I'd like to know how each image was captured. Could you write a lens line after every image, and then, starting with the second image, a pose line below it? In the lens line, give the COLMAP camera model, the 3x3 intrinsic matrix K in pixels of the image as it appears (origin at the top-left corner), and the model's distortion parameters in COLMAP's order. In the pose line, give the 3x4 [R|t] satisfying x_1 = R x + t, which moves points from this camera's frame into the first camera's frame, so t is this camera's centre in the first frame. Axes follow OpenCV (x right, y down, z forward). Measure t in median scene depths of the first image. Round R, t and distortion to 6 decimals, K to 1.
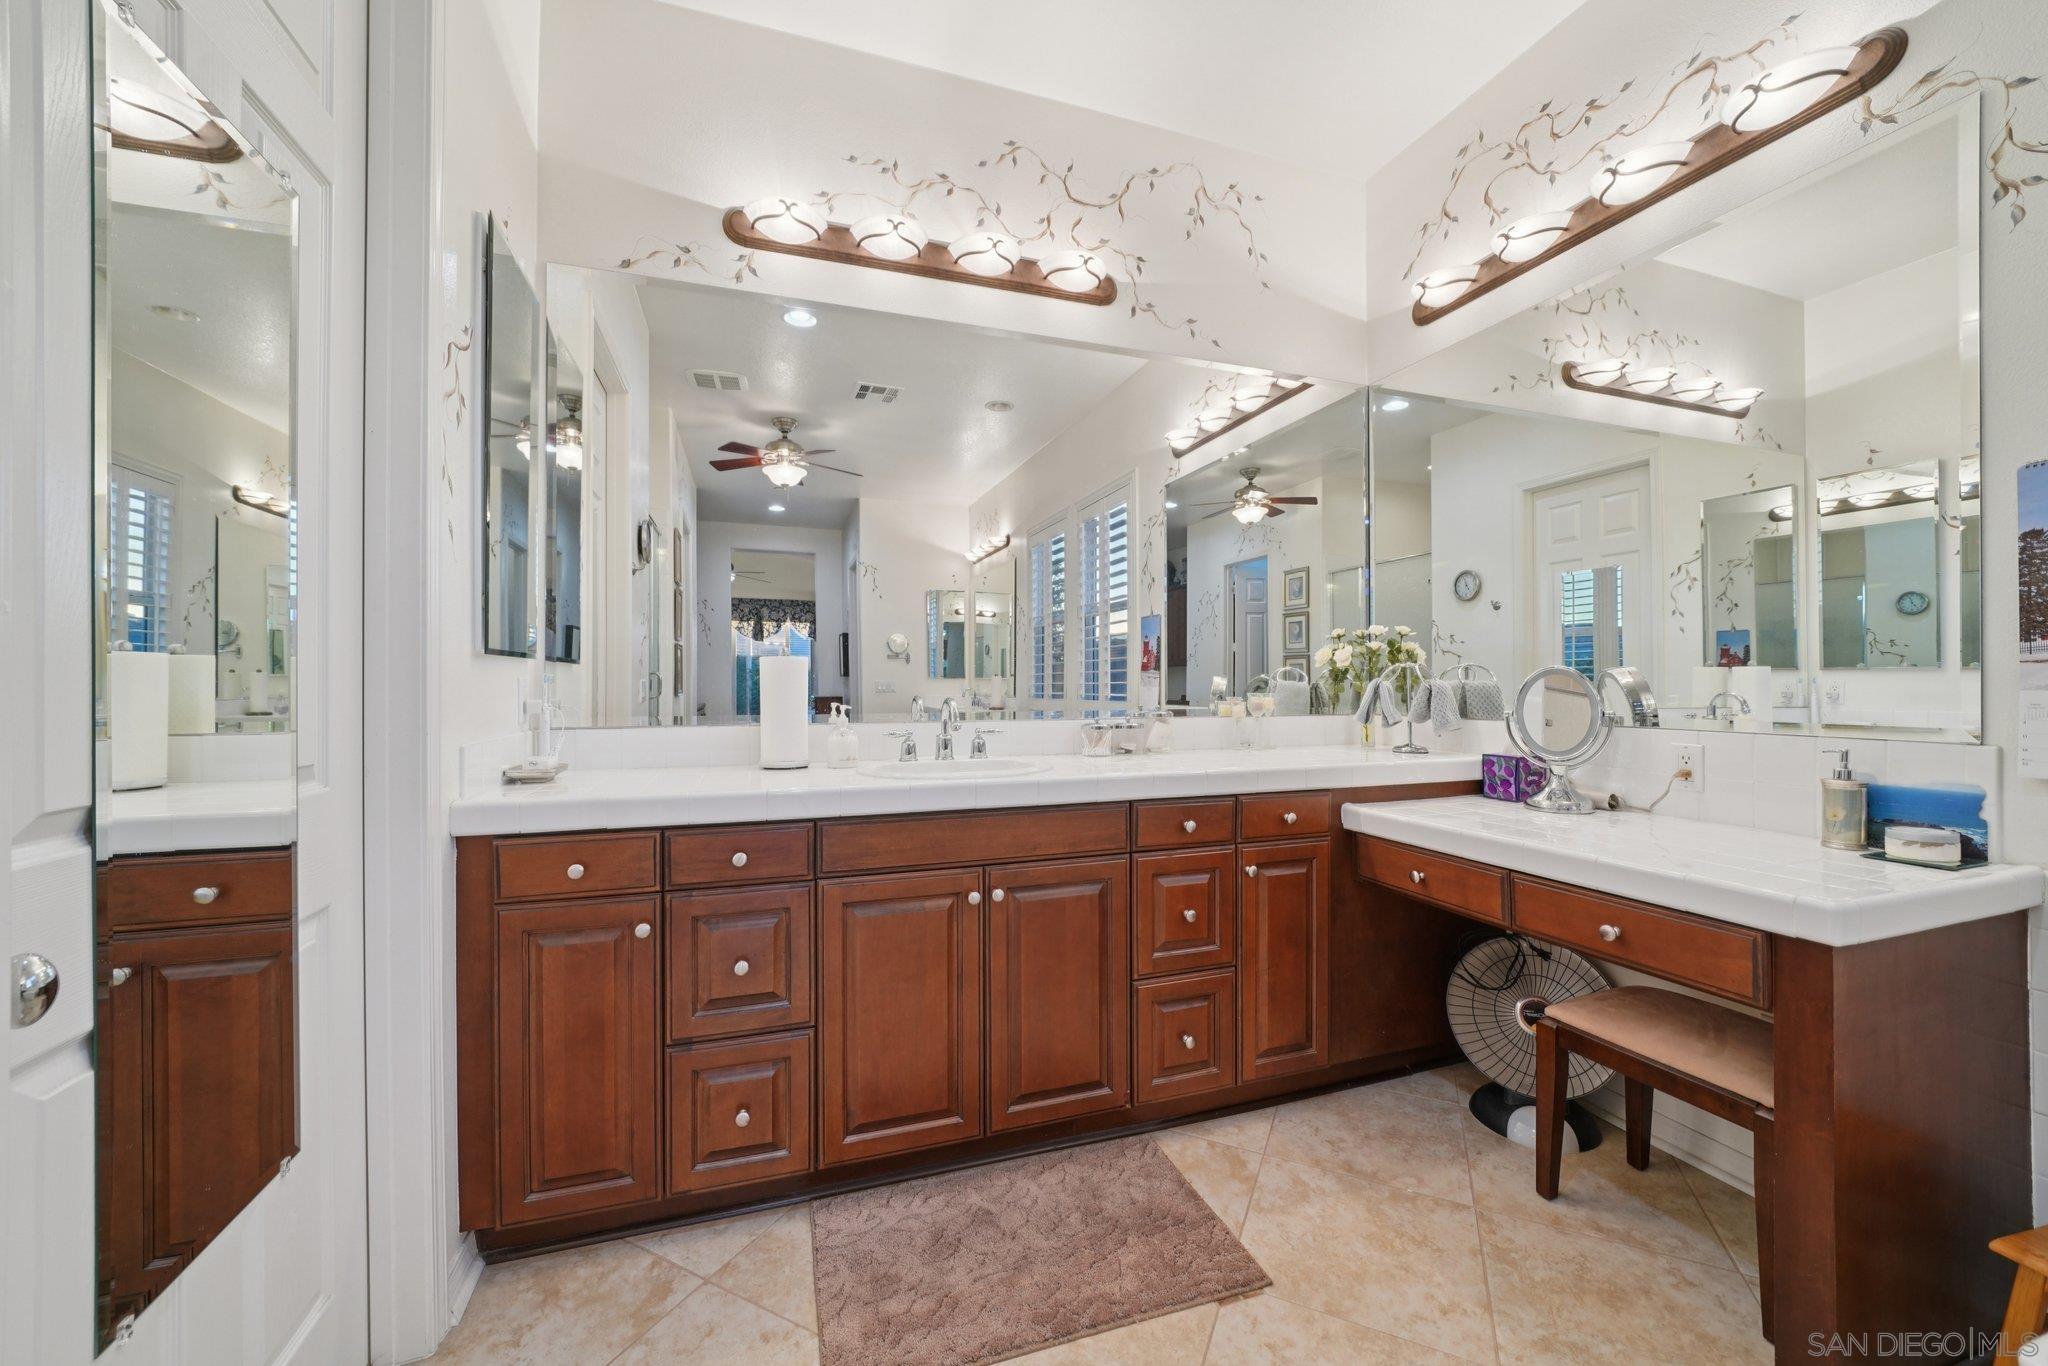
lens RADIAL K [[751.7, 0, 1008.4], [0, 751.7, 683.9], [0, 0, 1]] dist [-0.018017, -0.000006]
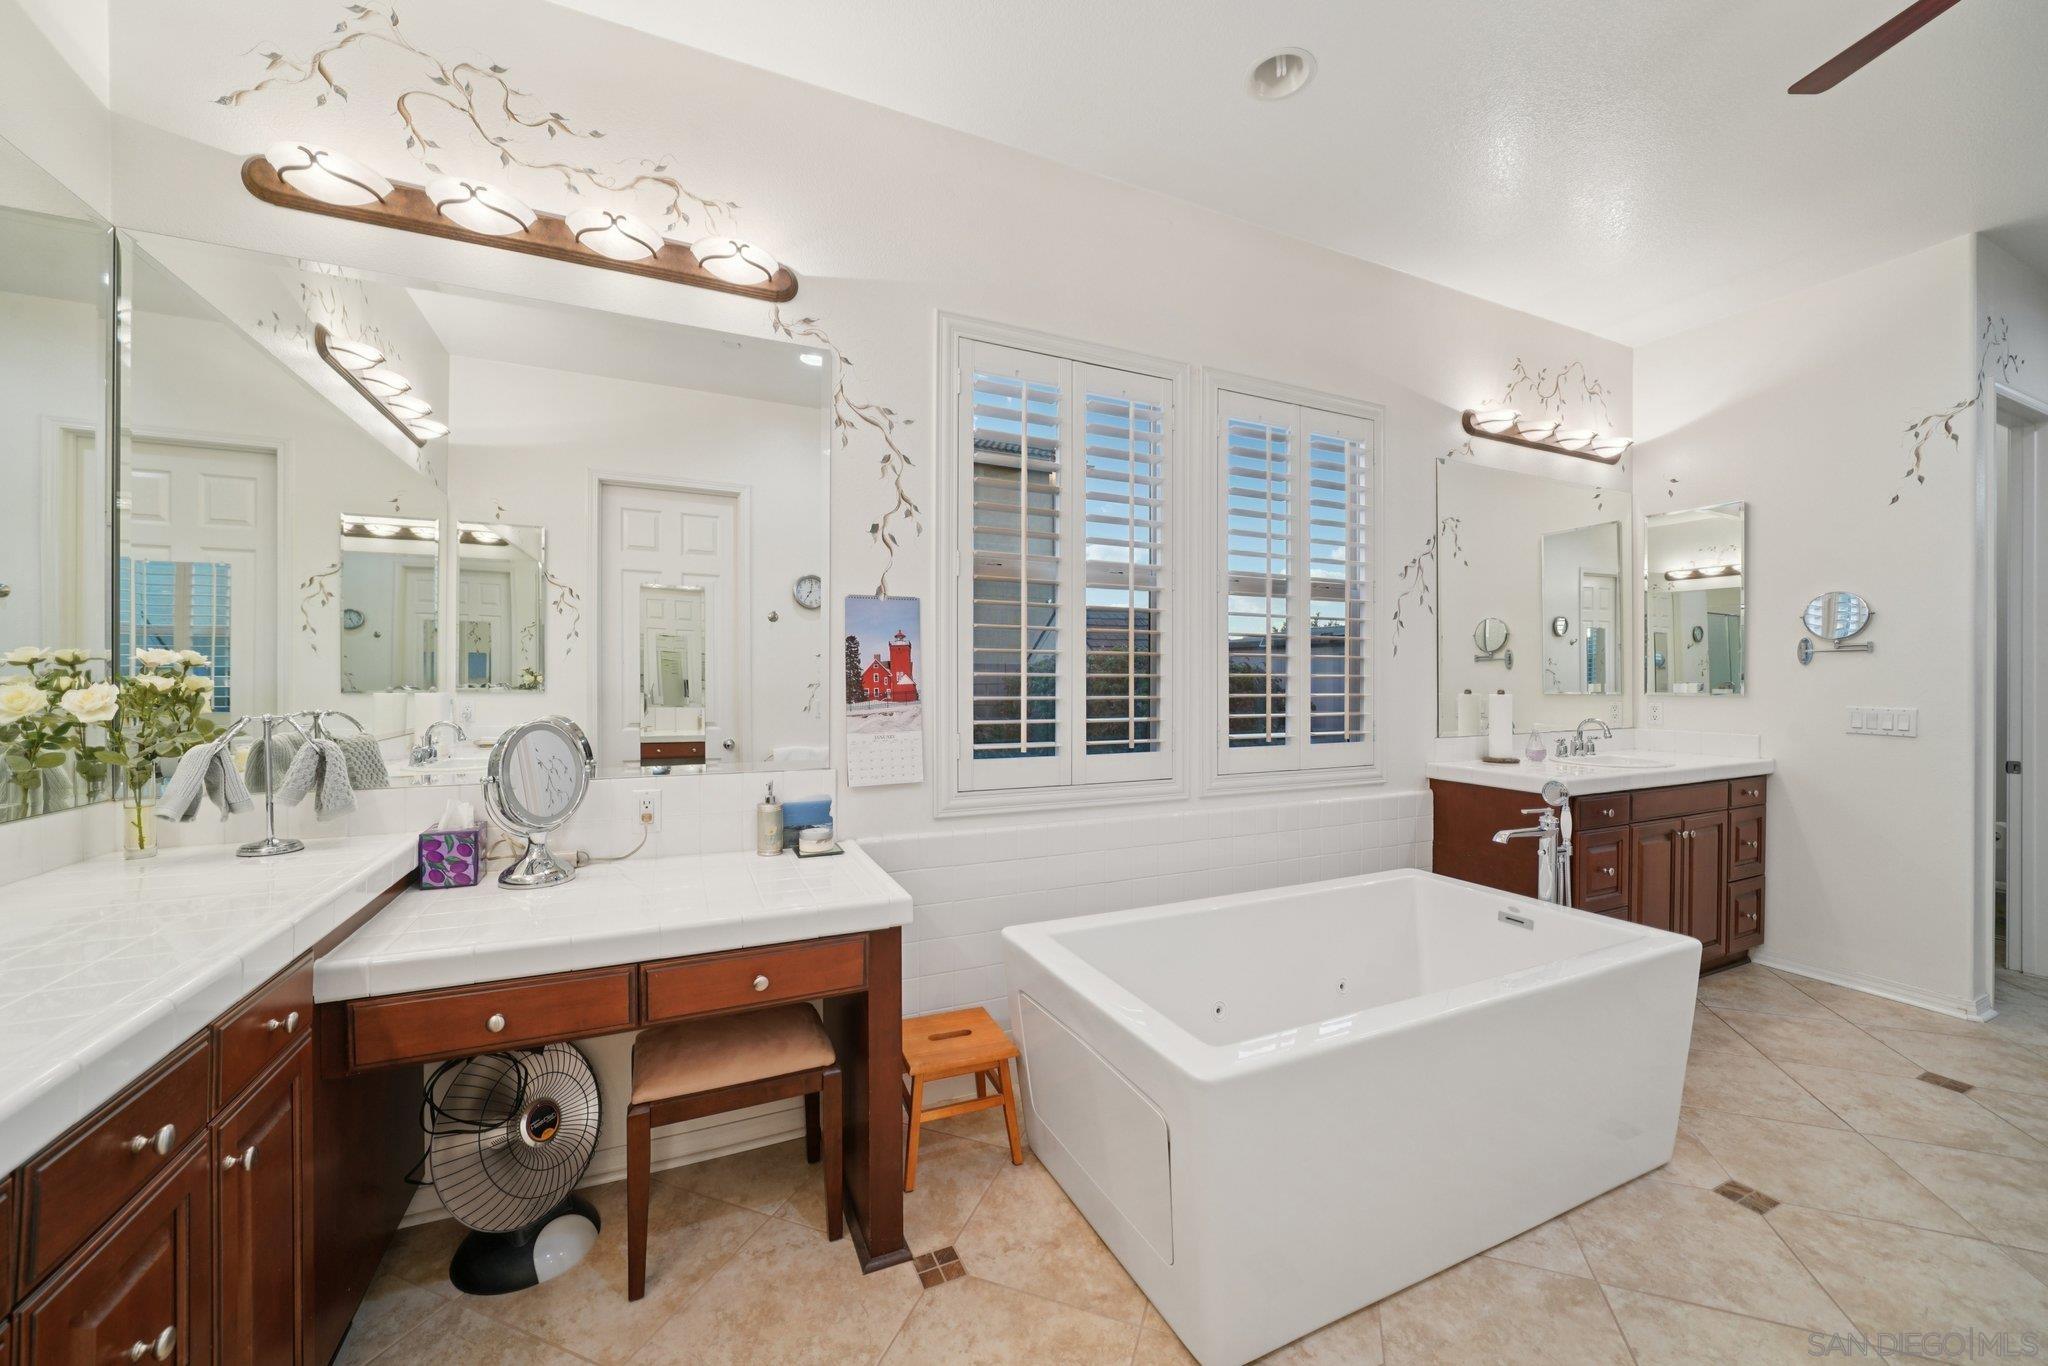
lens RADIAL K [[759.7, 0, 1024.0], [0, 759.7, 683.0], [0, 0, 1]] dist [-0.018126, 0.003062]
pose [[-0.106136, -0.000406, 0.994352, -0.252538], [-0.001550, 0.999999, 0.000243, -0.079284], [-0.994350, -0.001516, -0.106137, 0.582501]]
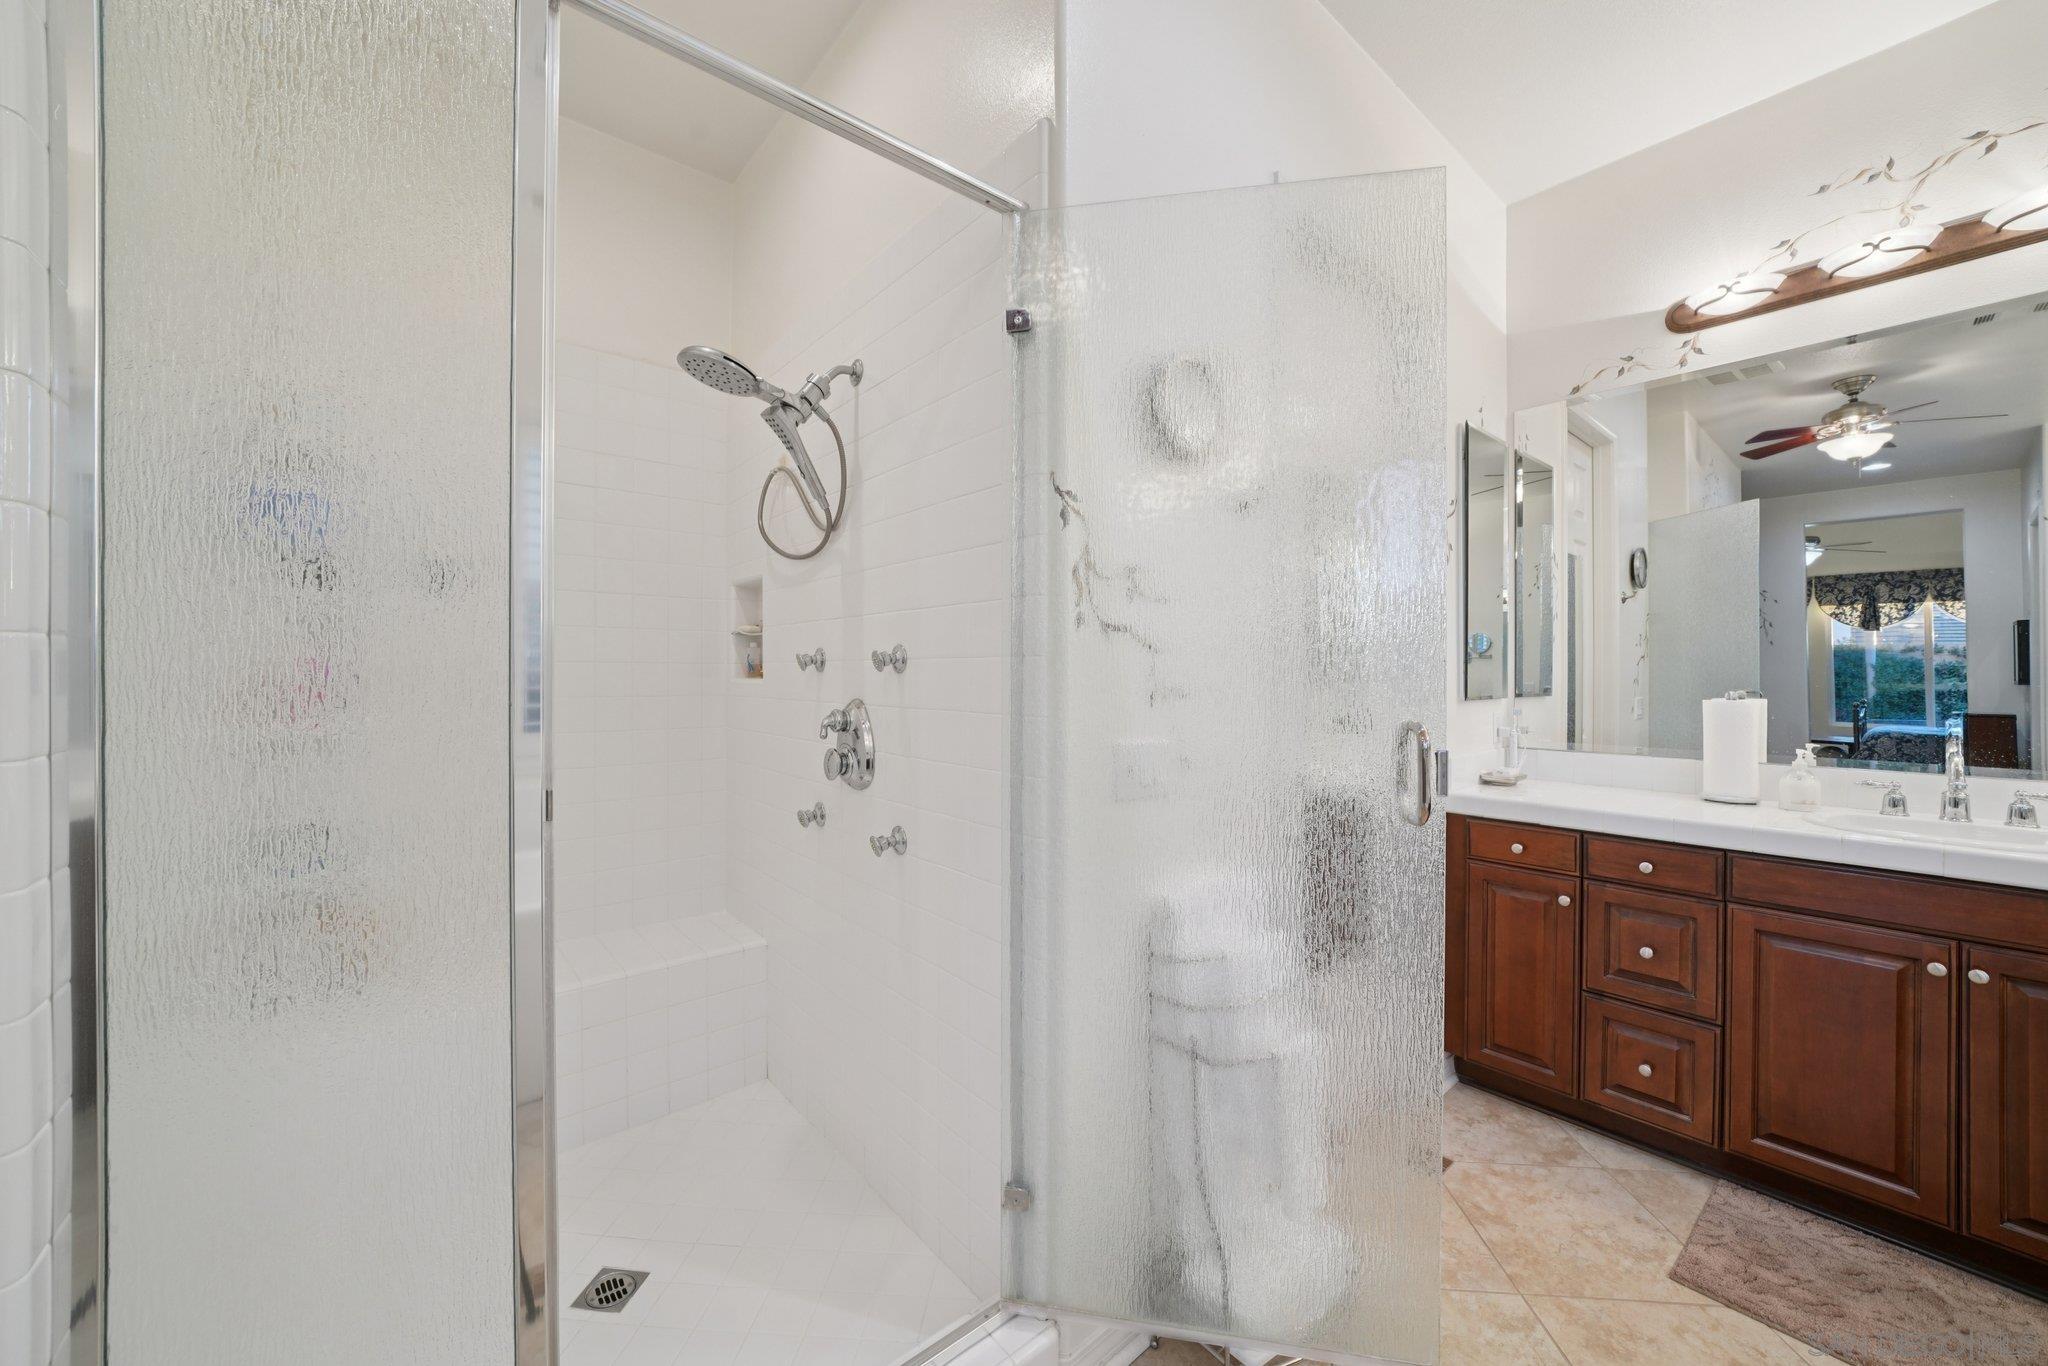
lens RADIAL K [[764.3, 0, 1029.3], [0, 764.3, 679.5], [0, 0, 1]] dist [-0.000396, 0.000056]
pose [[0.369675, 0.006127, -0.929141, 0.395144], [0.000915, 0.999975, 0.006958, -0.082791], [0.929161, -0.003422, 0.369660, -0.393607]]
